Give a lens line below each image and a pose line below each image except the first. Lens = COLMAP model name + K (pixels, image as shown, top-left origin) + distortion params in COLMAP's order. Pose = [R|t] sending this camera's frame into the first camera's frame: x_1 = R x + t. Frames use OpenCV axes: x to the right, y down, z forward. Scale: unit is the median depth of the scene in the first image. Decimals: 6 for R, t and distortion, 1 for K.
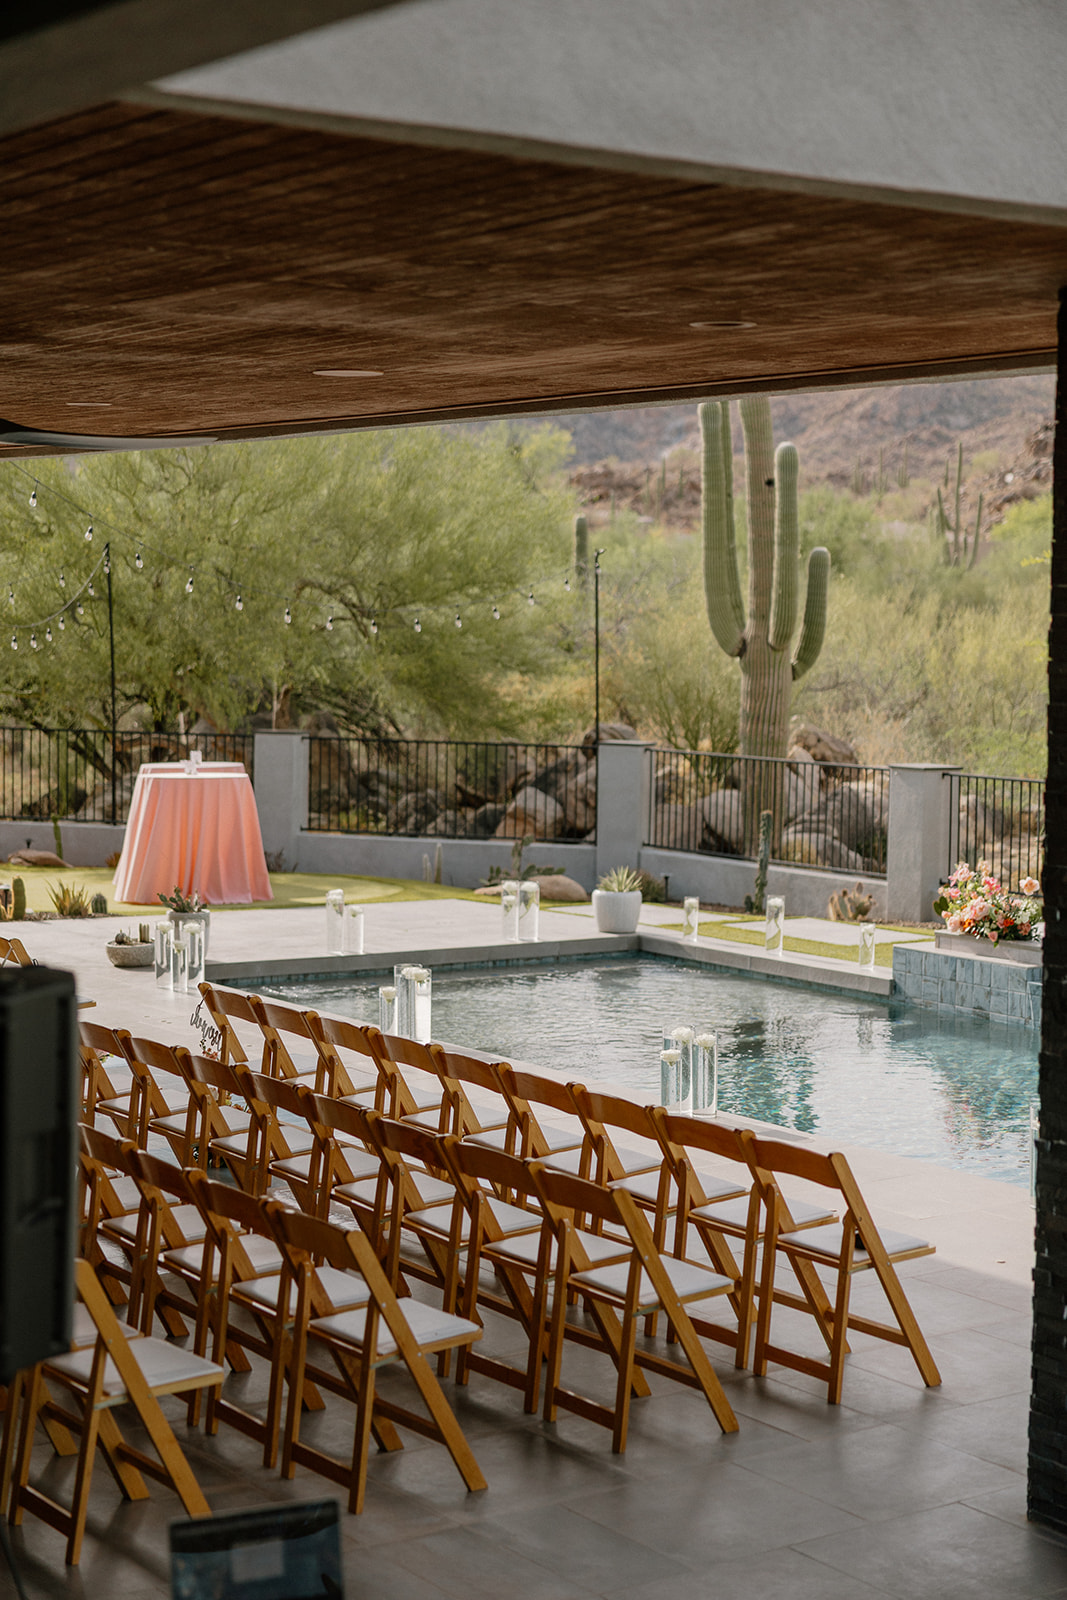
lens RADIAL K [[2736.1, 0, 533.5], [0, 2736.1, 800.0], [0, 0, 1]] dist [0.064639, -0.065453]
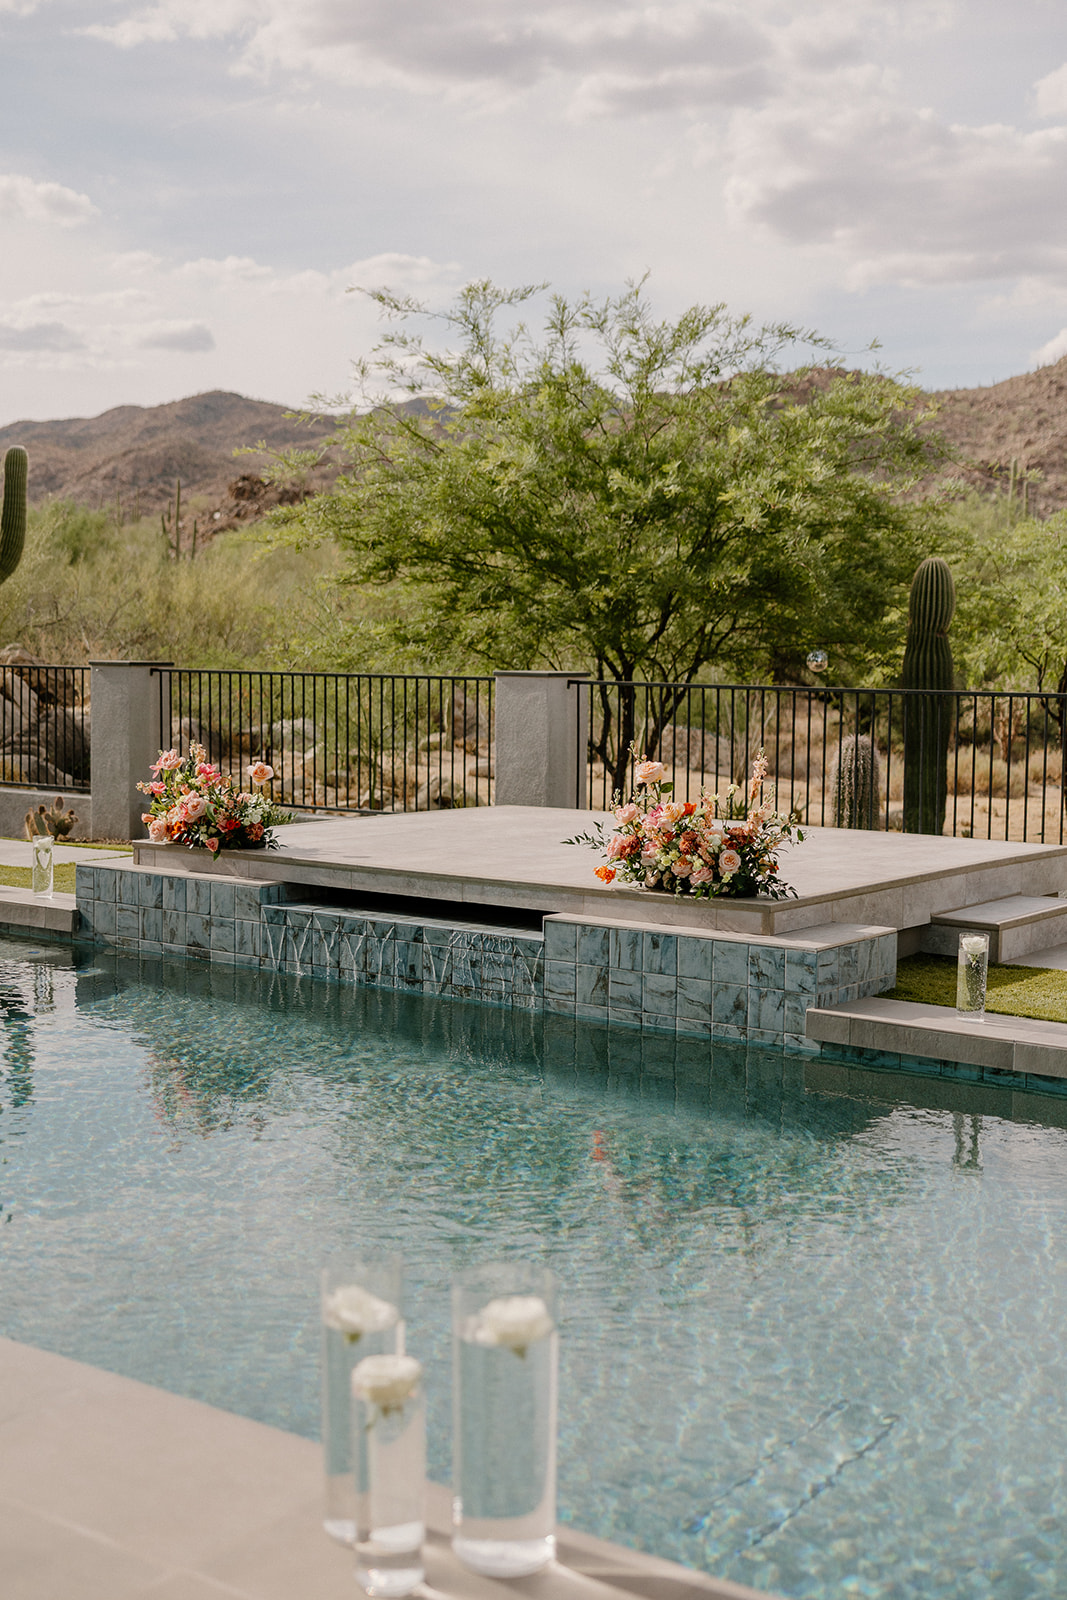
lens RADIAL K [[1972.8, 0, 533.5], [0, 1972.8, 800.0], [0, 0, 1]] dist [0.009164, 0.011084]
pose [[0.946533, -0.029472, 0.321258, 0.059580], [0.023976, 0.999491, 0.021051, 0.021410], [-0.321715, -0.012223, 0.946758, 0.353245]]
